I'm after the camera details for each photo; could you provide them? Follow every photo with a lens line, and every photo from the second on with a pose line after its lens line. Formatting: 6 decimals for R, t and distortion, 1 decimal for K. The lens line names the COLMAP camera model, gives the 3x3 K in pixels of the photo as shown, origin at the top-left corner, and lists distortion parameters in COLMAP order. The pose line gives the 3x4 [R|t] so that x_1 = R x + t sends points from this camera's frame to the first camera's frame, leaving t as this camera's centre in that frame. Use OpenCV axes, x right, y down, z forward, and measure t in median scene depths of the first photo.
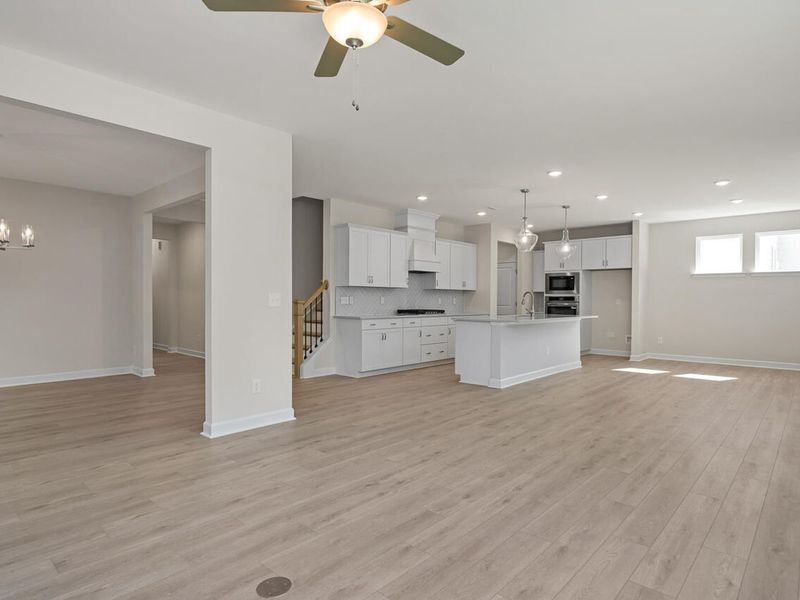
lens RADIAL K [[461.8, 0, 399.9], [0, 461.8, 296.0], [0, 0, 1]] dist [-0.003159, -0.001341]
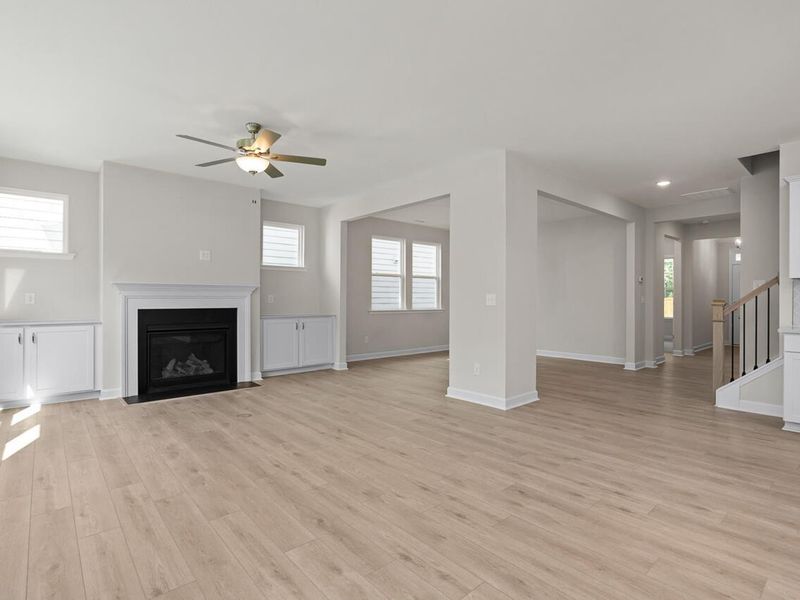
lens RADIAL K [[405.8, 0, 397.9], [0, 405.8, 301.2], [0, 0, 1]] dist [-0.014675, 0.000327]
pose [[-0.109324, -0.000127, -0.994006, 1.099761], [0.004774, 0.999988, -0.000653, 0.017865], [0.993995, -0.004817, -0.109322, 1.268690]]
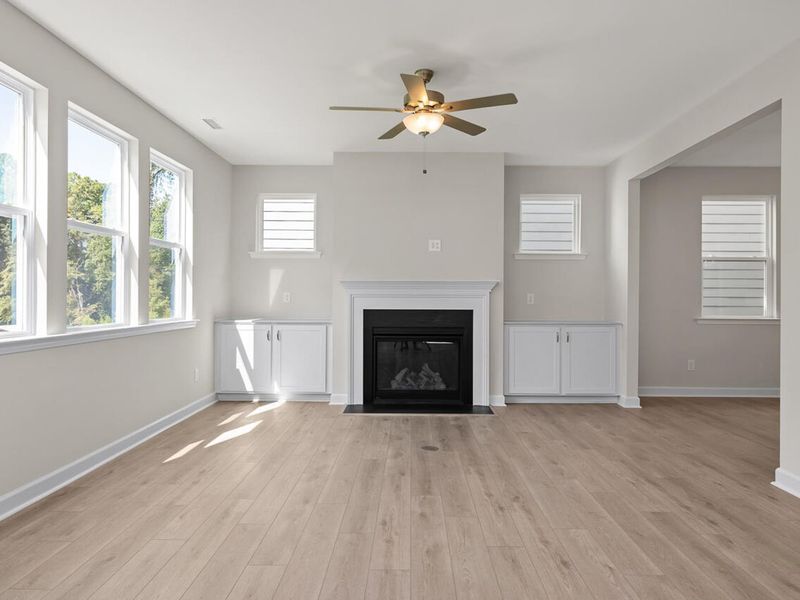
lens RADIAL K [[530.6, 0, 407.8], [0, 530.6, 298.1], [0, 0, 1]] dist [-0.003764, -0.003406]
pose [[-0.739271, -0.008156, -0.673359, 0.788273], [-0.004311, 0.999963, -0.007378, 0.016710], [0.673395, -0.002552, -0.739279, 1.585570]]
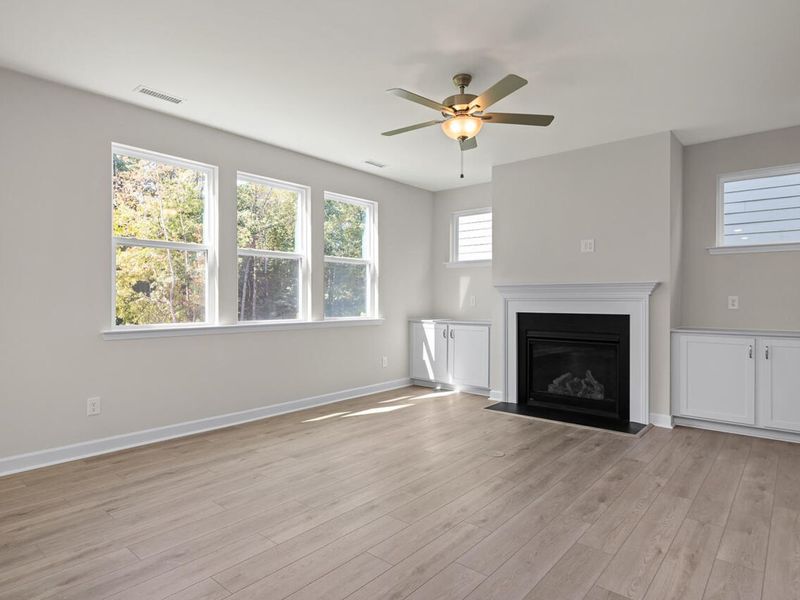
lens RADIAL K [[461.8, 0, 411.6], [0, 461.8, 302.6], [0, 0, 1]] dist [-0.003159, -0.001341]
pose [[-0.998360, -0.008032, -0.056675, 0.111790], [-0.007941, 0.999967, -0.001829, 0.013583], [0.056688, -0.001376, -0.998391, 1.771932]]
